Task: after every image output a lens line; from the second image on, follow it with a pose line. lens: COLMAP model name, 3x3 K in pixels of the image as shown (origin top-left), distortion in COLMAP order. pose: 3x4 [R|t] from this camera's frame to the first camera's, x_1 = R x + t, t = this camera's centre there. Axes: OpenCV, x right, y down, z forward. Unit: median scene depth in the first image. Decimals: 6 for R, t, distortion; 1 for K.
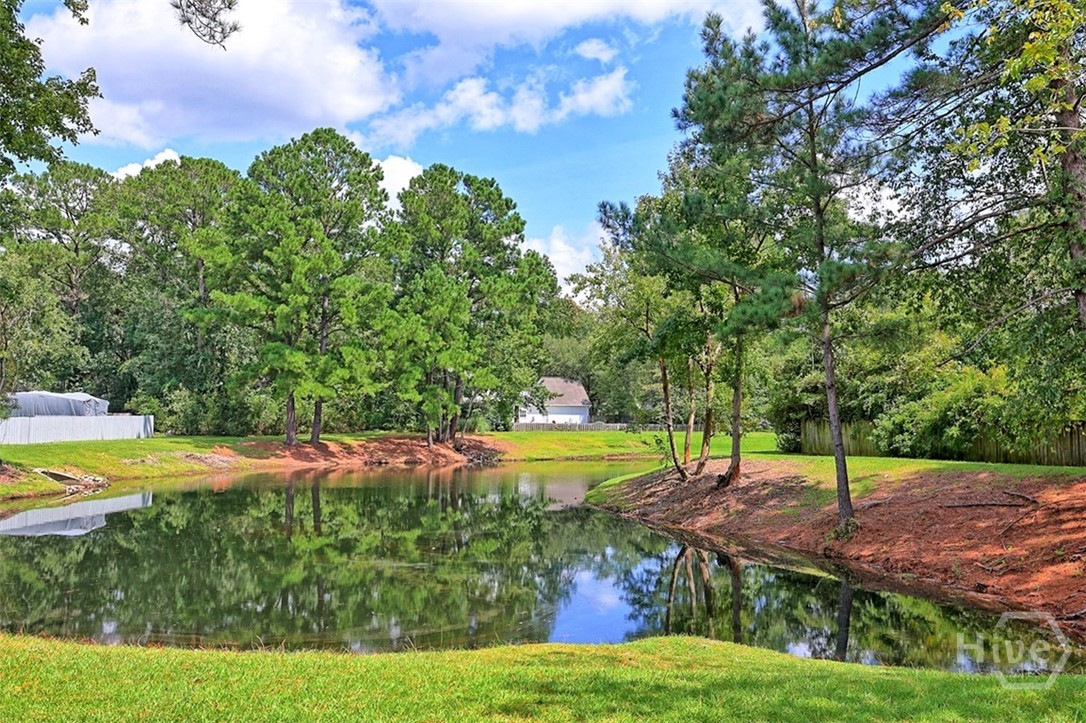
lens RADIAL K [[988.9, 0, 543.0], [0, 988.9, 361.5], [0, 0, 1]] dist [0.005582, 0.009900]
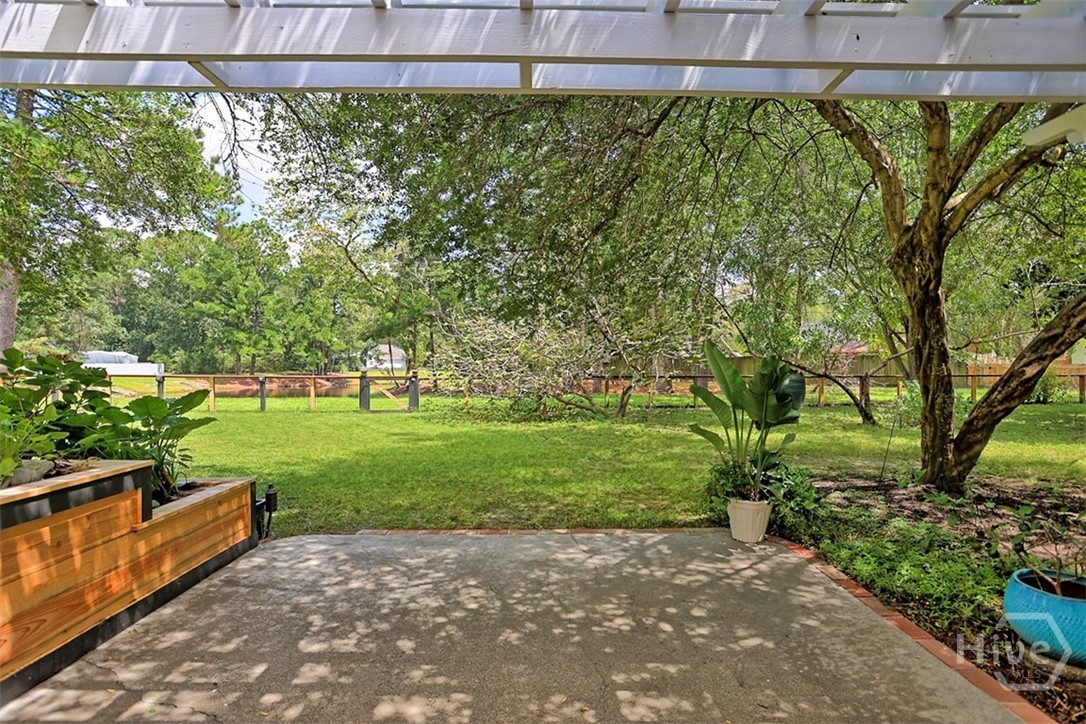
lens RADIAL K [[542.4, 0, 540.5], [0, 542.4, 352.3], [0, 0, 1]] dist [-0.019062, 0.001122]
pose [[0.974145, 0.002732, 0.225906, 0.093030], [-0.009914, 0.999481, 0.030665, -0.007739], [-0.225704, -0.032112, 0.973666, -0.203548]]
